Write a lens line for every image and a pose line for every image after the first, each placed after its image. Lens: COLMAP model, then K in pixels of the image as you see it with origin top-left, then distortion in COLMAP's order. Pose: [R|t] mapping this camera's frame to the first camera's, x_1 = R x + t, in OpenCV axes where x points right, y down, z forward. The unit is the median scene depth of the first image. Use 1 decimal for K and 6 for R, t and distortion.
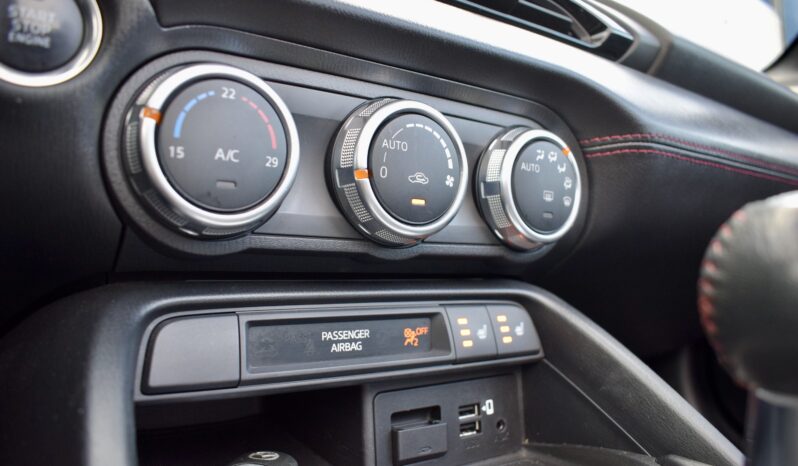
lens RADIAL K [[612.4, 0, 403.2], [0, 612.4, 240.4], [0, 0, 1]] dist [-0.099366, 0.007494]
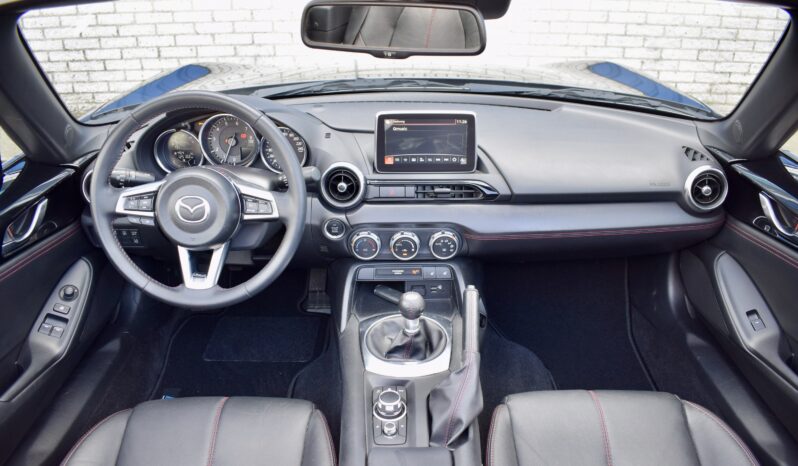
lens RADIAL K [[612.4, 0, 403.2], [0, 612.4, 240.4], [0, 0, 1]] dist [-0.099366, 0.007494]
pose [[0.826501, 0.234821, -0.511620, 2.185614], [0.034213, 0.886210, 0.462018, -2.125619], [0.561894, -0.399362, 0.724420, -2.214080]]
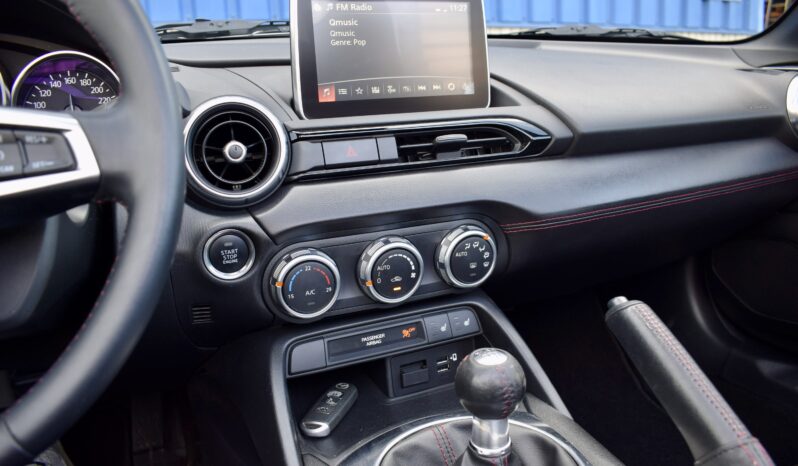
lens RADIAL K [[612.4, 0, 403.2], [0, 612.4, 240.4], [0, 0, 1]] dist [-0.099366, 0.007494]
pose [[0.979432, -0.010166, -0.201516, 0.426706], [0.066480, 0.959222, 0.274723, -0.723727], [0.190506, -0.282469, 0.940169, -0.888282]]
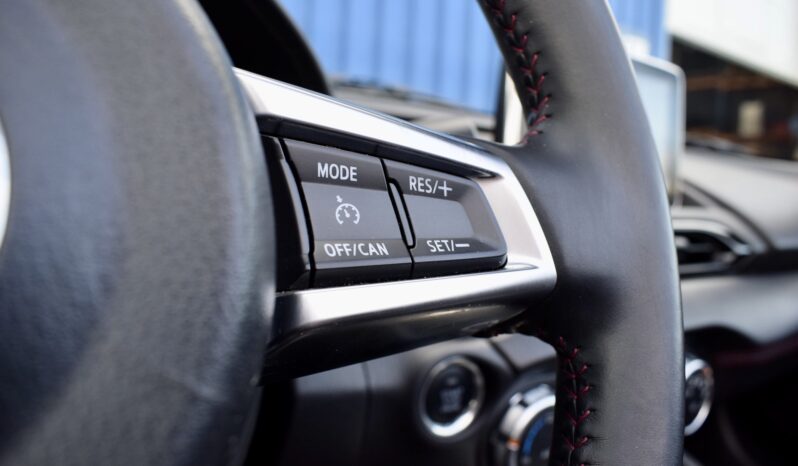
lens RADIAL K [[612.4, 0, 403.2], [0, 612.4, 240.4], [0, 0, 1]] dist [-0.099366, 0.007494]
pose [[0.999272, 0.036705, -0.010391, -0.500774], [-0.035117, 0.991497, 0.125301, -0.664922], [0.014902, -0.124845, 0.992064, -0.436421]]
